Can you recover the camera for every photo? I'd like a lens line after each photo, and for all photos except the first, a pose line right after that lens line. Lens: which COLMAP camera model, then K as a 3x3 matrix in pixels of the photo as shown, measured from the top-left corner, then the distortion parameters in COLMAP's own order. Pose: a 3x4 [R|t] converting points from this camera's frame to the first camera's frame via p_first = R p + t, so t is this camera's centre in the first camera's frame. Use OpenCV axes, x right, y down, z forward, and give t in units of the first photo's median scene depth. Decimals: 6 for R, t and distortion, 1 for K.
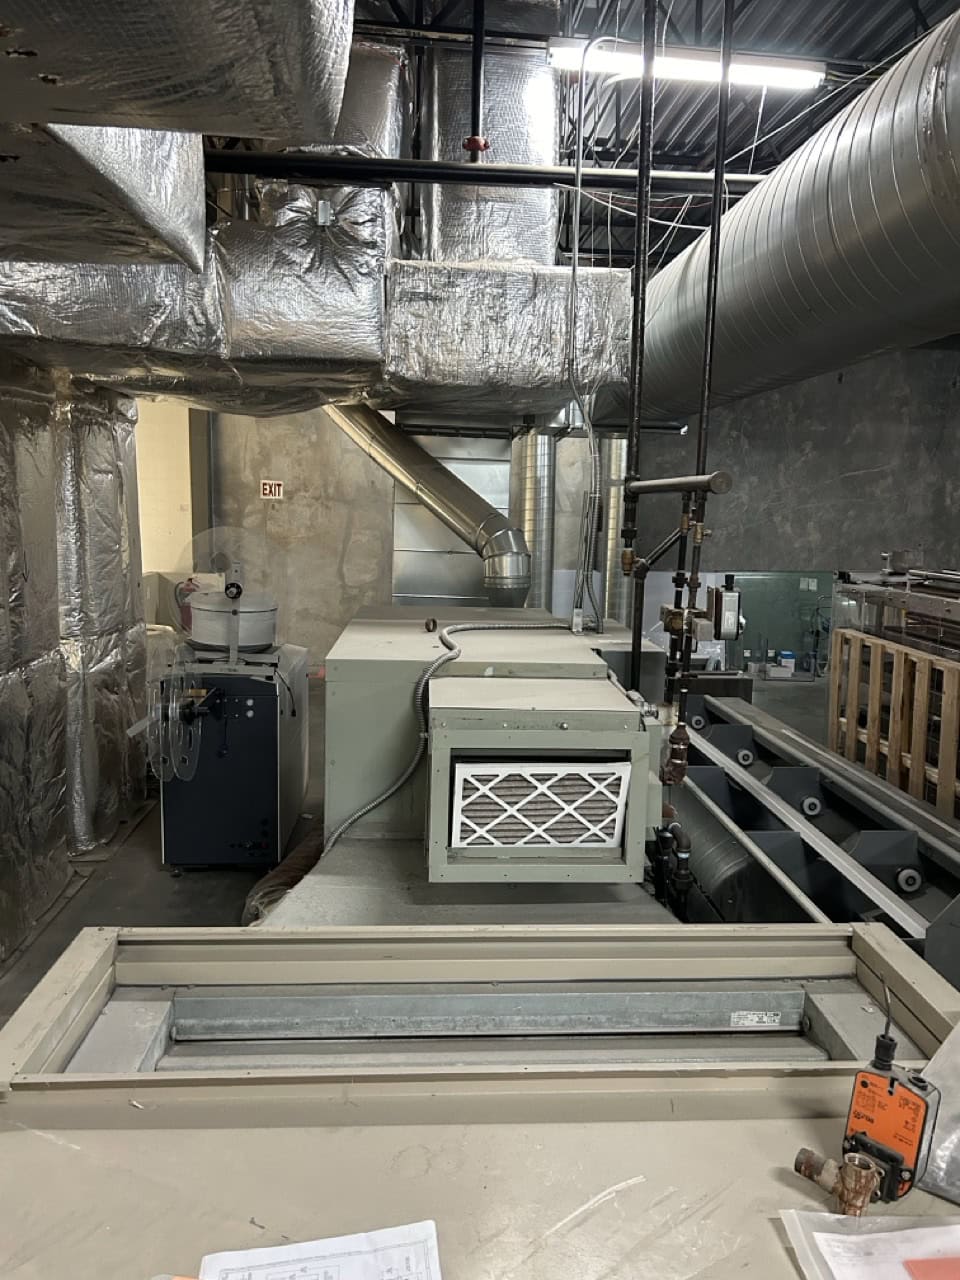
lens RADIAL K [[966.1, 0, 484.2], [0, 966.1, 633.7], [0, 0, 1]] dist [0.036842, -0.042416]
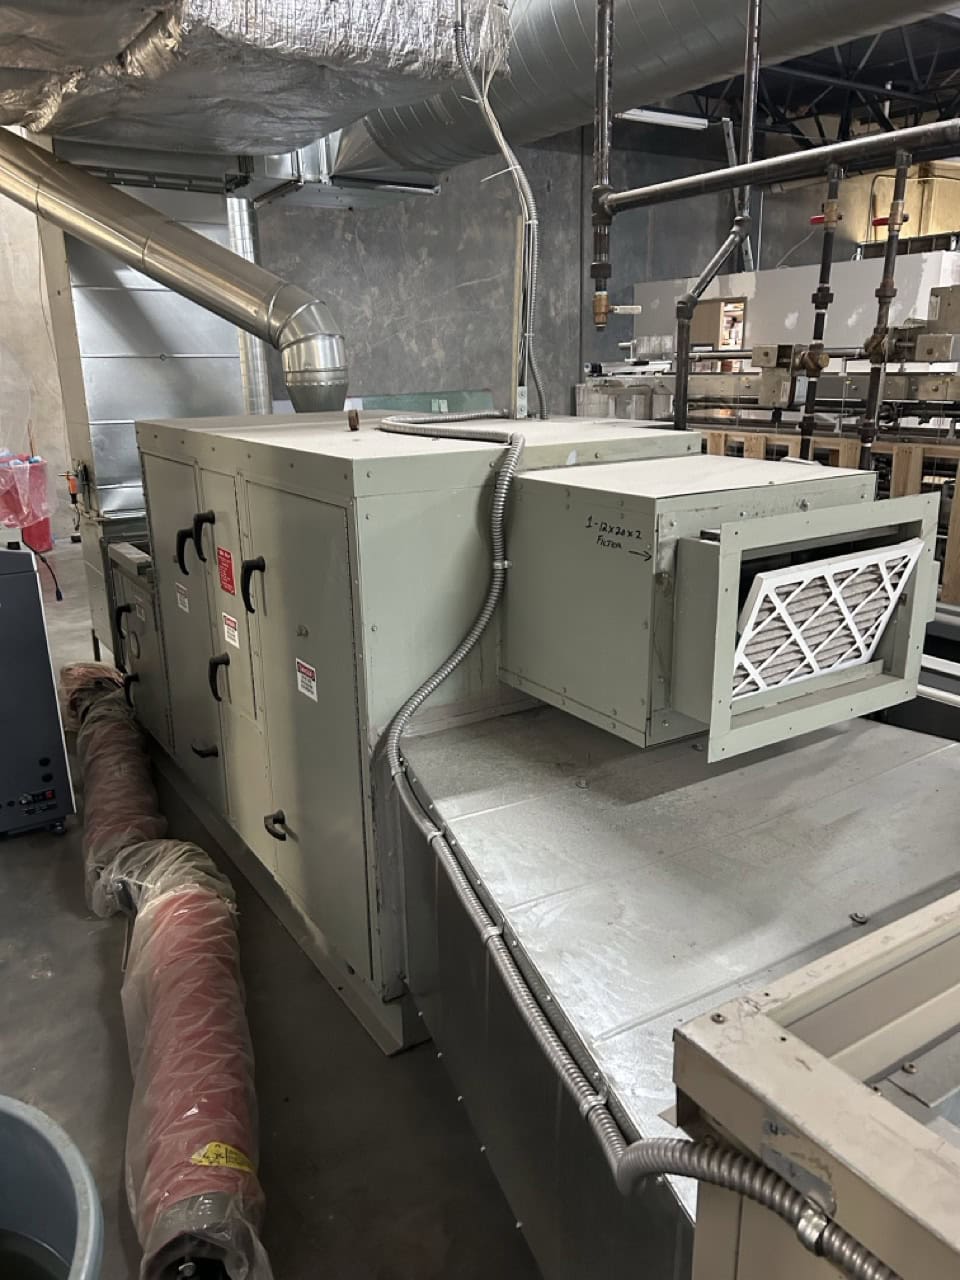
lens RADIAL K [[966.1, 0, 483.6], [0, 966.1, 653.8], [0, 0, 1]] dist [0.036842, -0.042416]
pose [[0.876731, -0.180131, 0.445977, -0.236595], [0.103248, 0.976091, 0.191273, 0.023715], [-0.469768, -0.121649, 0.874368, 0.264134]]
